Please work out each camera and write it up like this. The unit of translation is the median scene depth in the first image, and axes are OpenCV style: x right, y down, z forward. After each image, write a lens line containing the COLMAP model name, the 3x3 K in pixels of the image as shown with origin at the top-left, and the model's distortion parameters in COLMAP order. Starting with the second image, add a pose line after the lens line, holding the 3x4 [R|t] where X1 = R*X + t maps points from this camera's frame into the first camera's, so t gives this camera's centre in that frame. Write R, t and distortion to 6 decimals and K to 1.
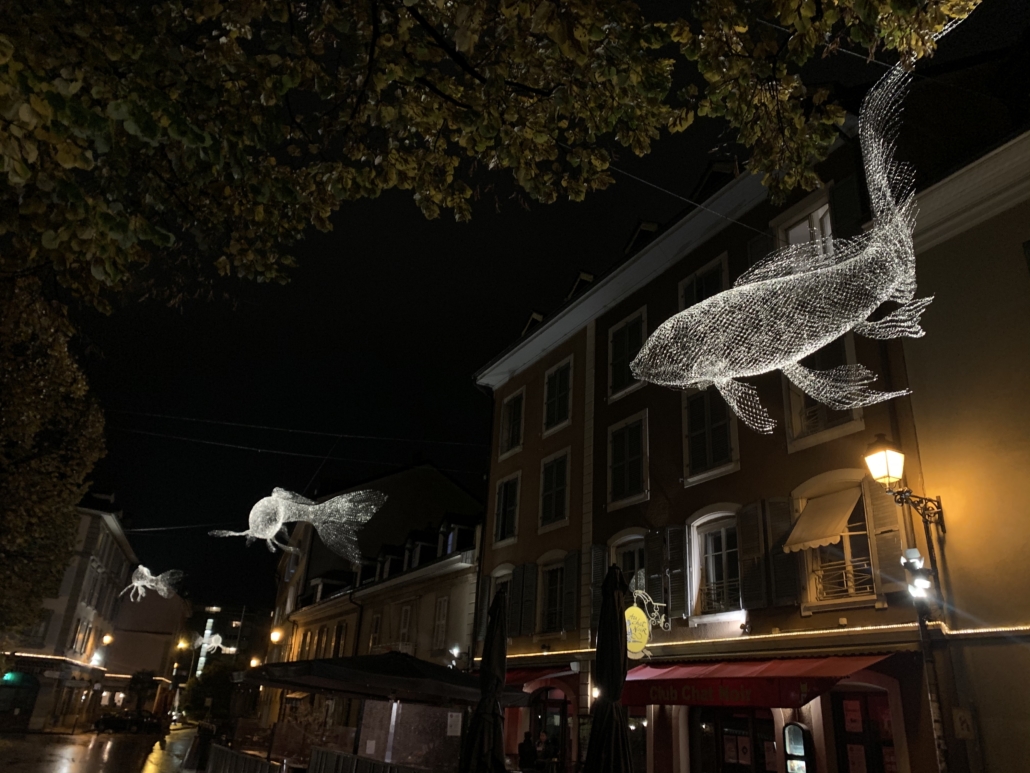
lens RADIAL K [[777.6, 0, 512.2], [0, 777.6, 389.4], [0, 0, 1]] dist [0.052804, -0.019369]
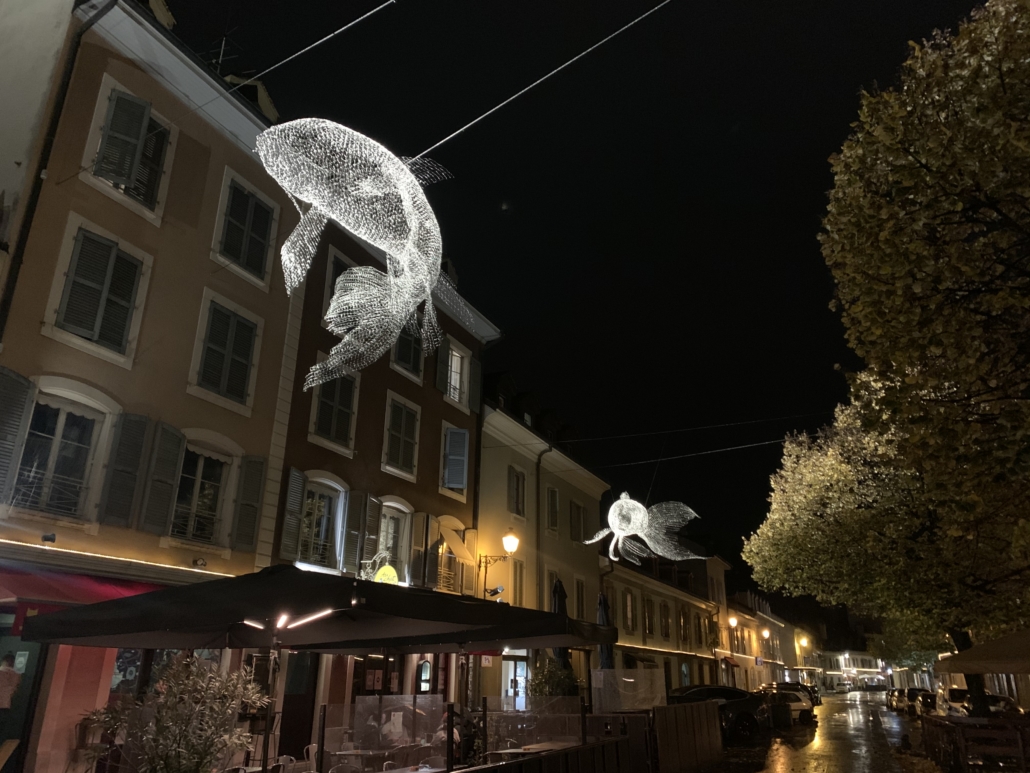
lens RADIAL K [[777.6, 0, 515.0], [0, 777.6, 387.7], [0, 0, 1]] dist [0.052804, -0.019369]
pose [[-0.581091, 0.222206, 0.782916, -0.592421], [-0.361088, 0.791738, -0.492714, 0.372619], [-0.729348, -0.569013, -0.379836, 0.951176]]
